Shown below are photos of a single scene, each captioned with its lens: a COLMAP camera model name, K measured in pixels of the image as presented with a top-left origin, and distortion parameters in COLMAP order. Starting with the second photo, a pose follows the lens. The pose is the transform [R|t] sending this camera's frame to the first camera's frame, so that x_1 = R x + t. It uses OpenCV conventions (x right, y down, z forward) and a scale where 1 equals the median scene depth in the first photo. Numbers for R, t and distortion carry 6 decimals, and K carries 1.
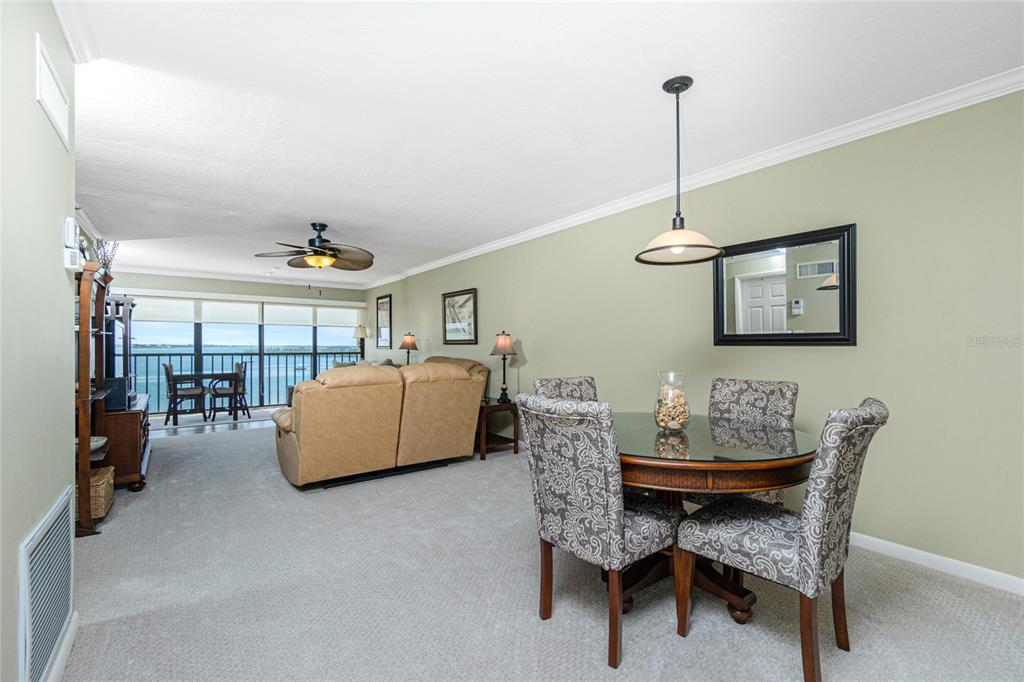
lens RADIAL K [[444.8, 0, 512.1], [0, 444.8, 348.1], [0, 0, 1]] dist [-0.007326, 0.003235]
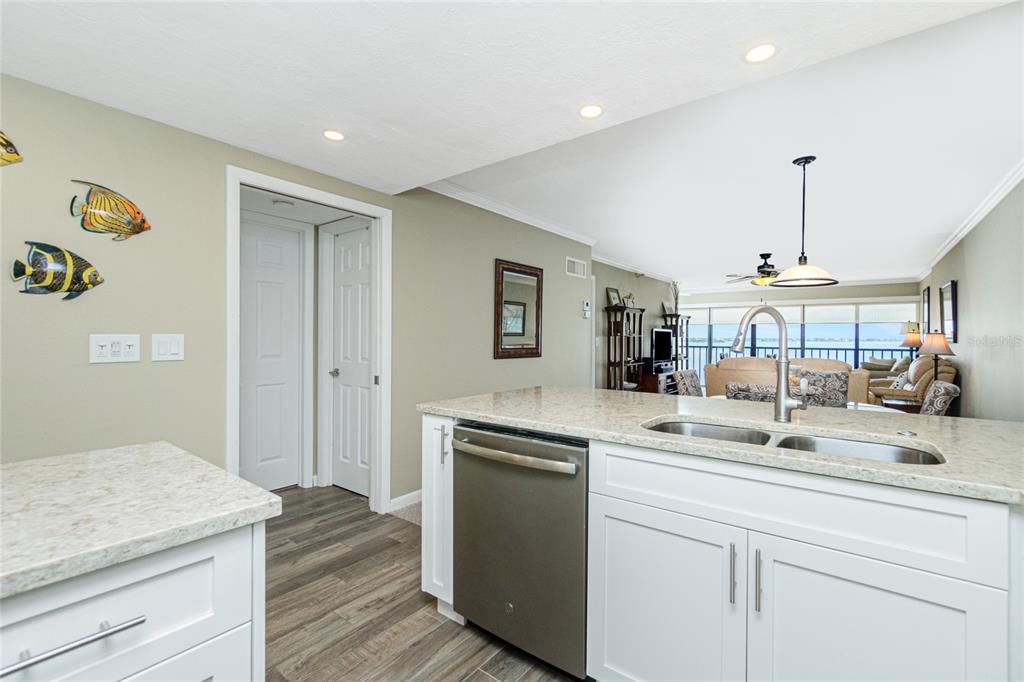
lens RADIAL K [[444.8, 0, 509.4], [0, 444.8, 347.0], [0, 0, 1]] dist [-0.007326, 0.003235]
pose [[0.257520, 0.021387, -0.966036, 0.564949], [-0.009257, 0.999764, 0.019666, -0.010125], [0.966229, 0.003878, 0.257657, -0.095526]]
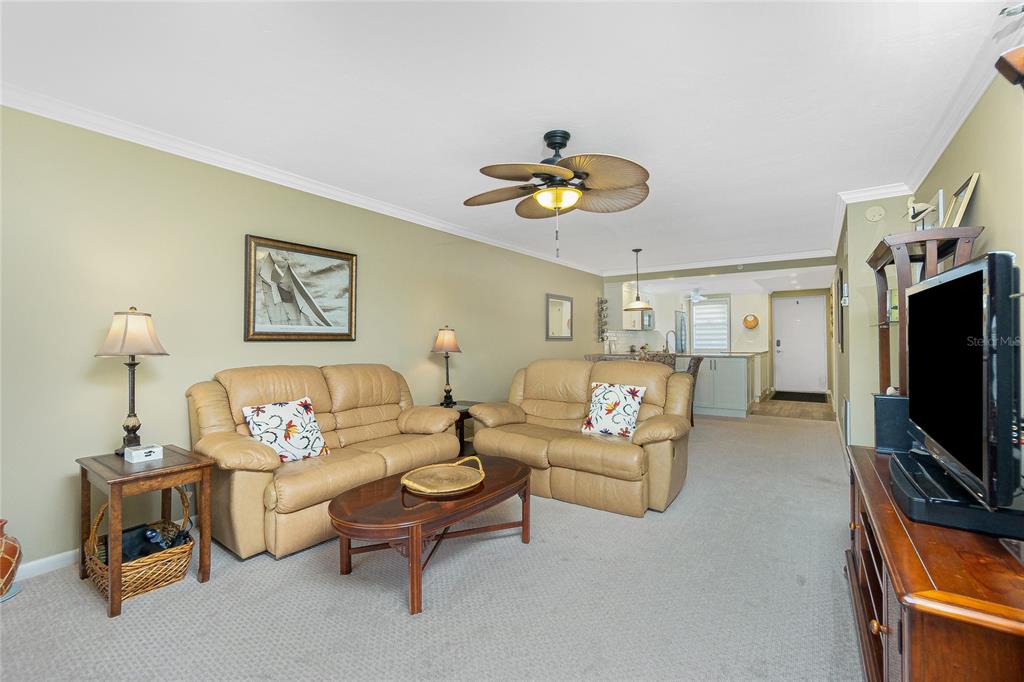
lens RADIAL K [[444.8, 0, 513.9], [0, 444.8, 338.8], [0, 0, 1]] dist [-0.007326, 0.003235]
pose [[-0.321627, 0.005047, 0.946853, -0.795183], [0.010570, 0.999943, -0.001739, -0.008342], [-0.946807, 0.009449, -0.321662, 1.018883]]
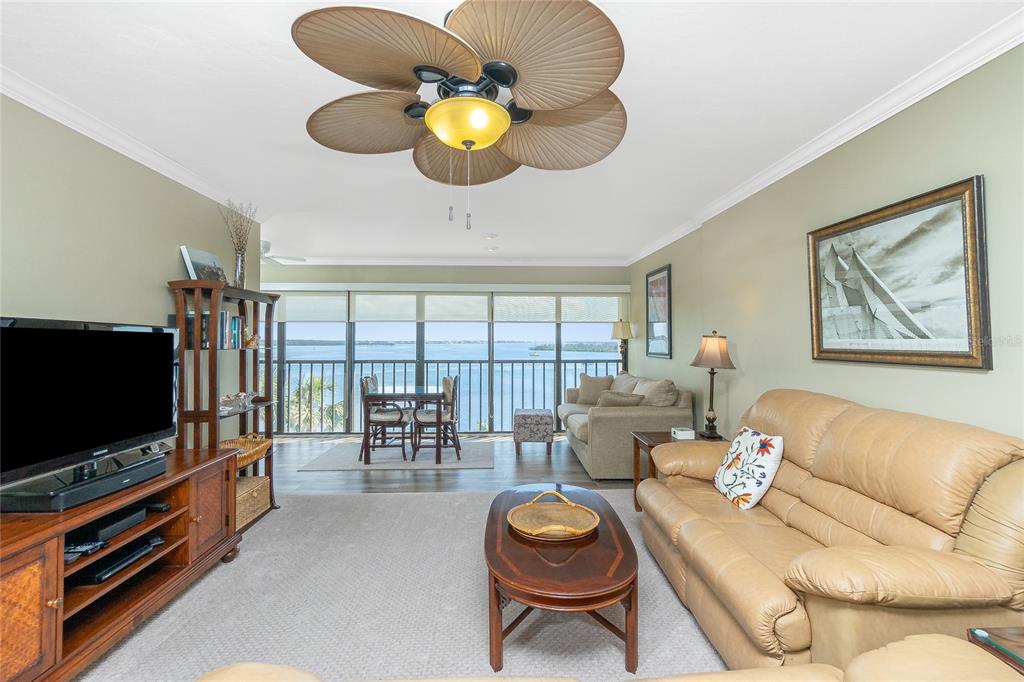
lens RADIAL K [[444.8, 0, 507.9], [0, 444.8, 334.9], [0, 0, 1]] dist [-0.007326, 0.003235]
pose [[0.821201, -0.009620, -0.570558, -0.175315], [-0.001300, 0.999824, -0.018729, -0.026308], [0.570638, 0.016122, 0.821044, 0.605822]]
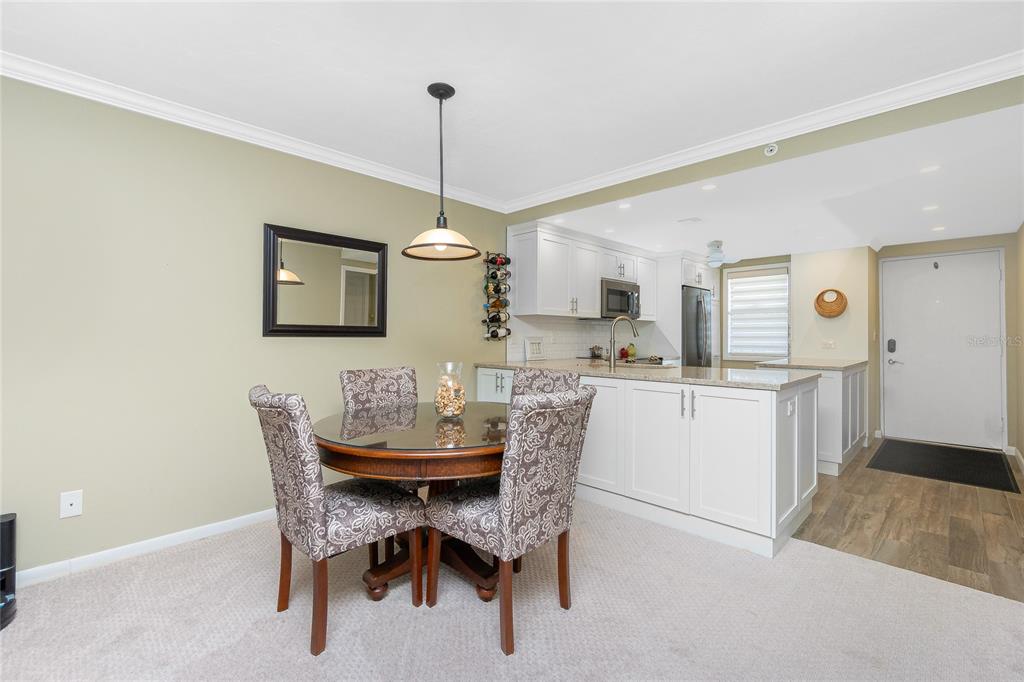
lens RADIAL K [[444.8, 0, 508.1], [0, 444.8, 336.6], [0, 0, 1]] dist [-0.007326, 0.003235]
pose [[-0.140654, -0.000060, 0.990059, -0.263456], [0.001722, 0.999998, 0.000306, -0.003005], [-0.990057, 0.001748, -0.140654, 0.376193]]
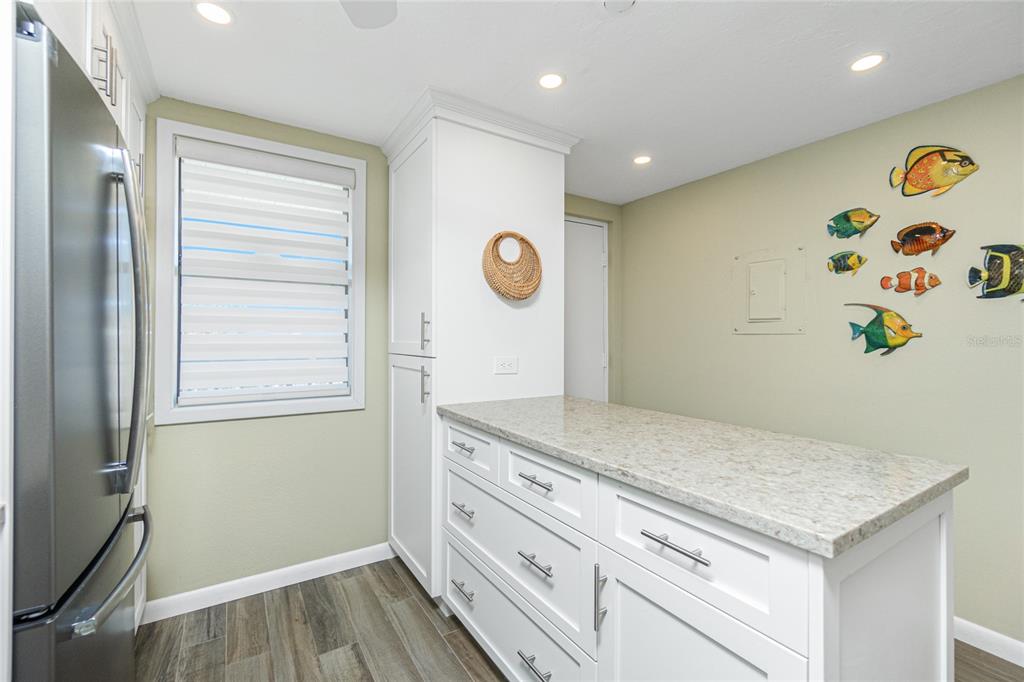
lens RADIAL K [[444.8, 0, 507.1], [0, 444.8, 335.8], [0, 0, 1]] dist [-0.007326, 0.003235]
pose [[-0.997454, -0.005382, 0.071103, 0.491145], [-0.005049, 0.999975, 0.004870, -0.011853], [-0.071127, 0.004499, -0.997457, -0.010981]]
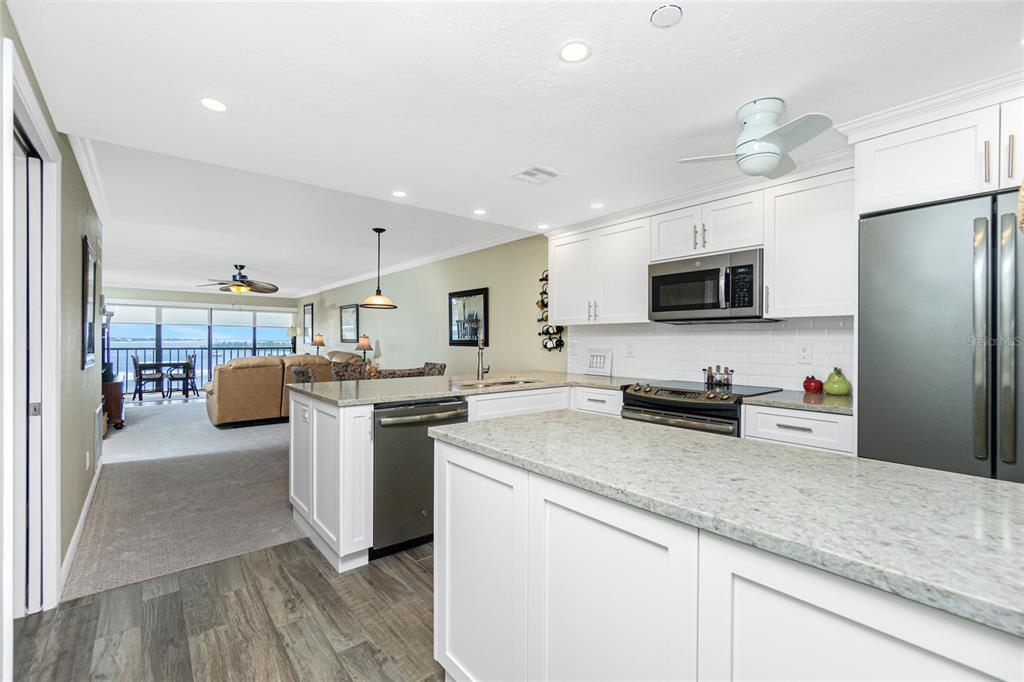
lens RADIAL K [[444.8, 0, 511.7], [0, 444.8, 342.5], [0, 0, 1]] dist [-0.007326, 0.003235]
pose [[0.998523, 0.005543, 0.054052, 0.351984], [-0.005477, 0.999984, -0.001369, -0.010457], [-0.054059, 0.001071, 0.998537, -0.487333]]
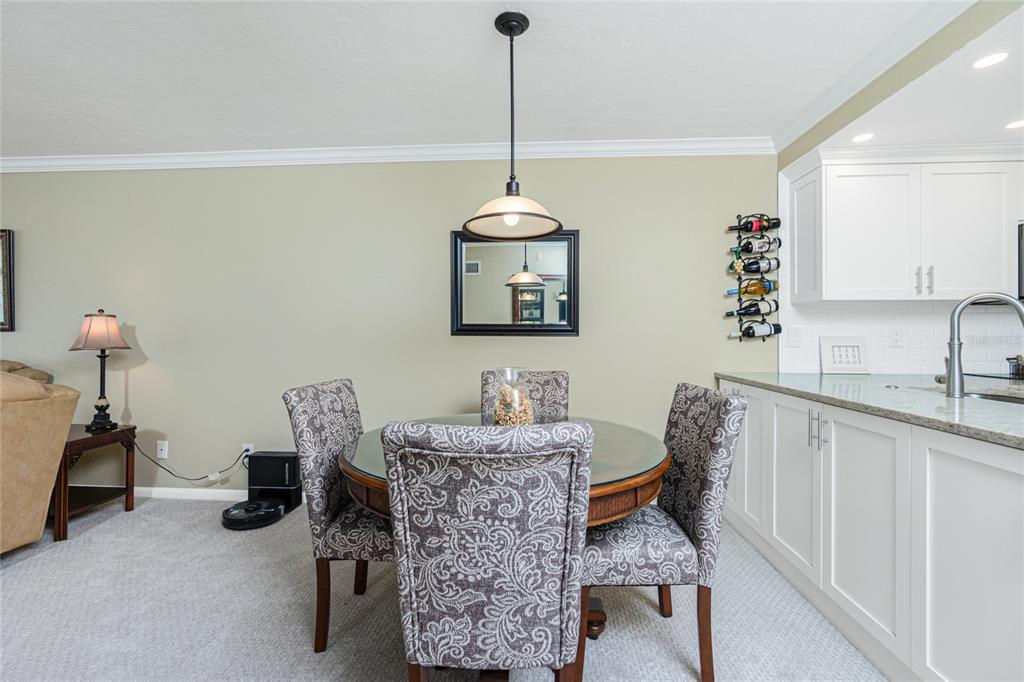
lens RADIAL K [[444.8, 0, 506.9], [0, 444.8, 333.8], [0, 0, 1]] dist [-0.007326, 0.003235]
pose [[0.652492, 0.005973, 0.757772, -0.100155], [0.000222, 0.999967, -0.008072, -0.000996], [-0.757796, 0.005435, 0.652469, 0.175950]]
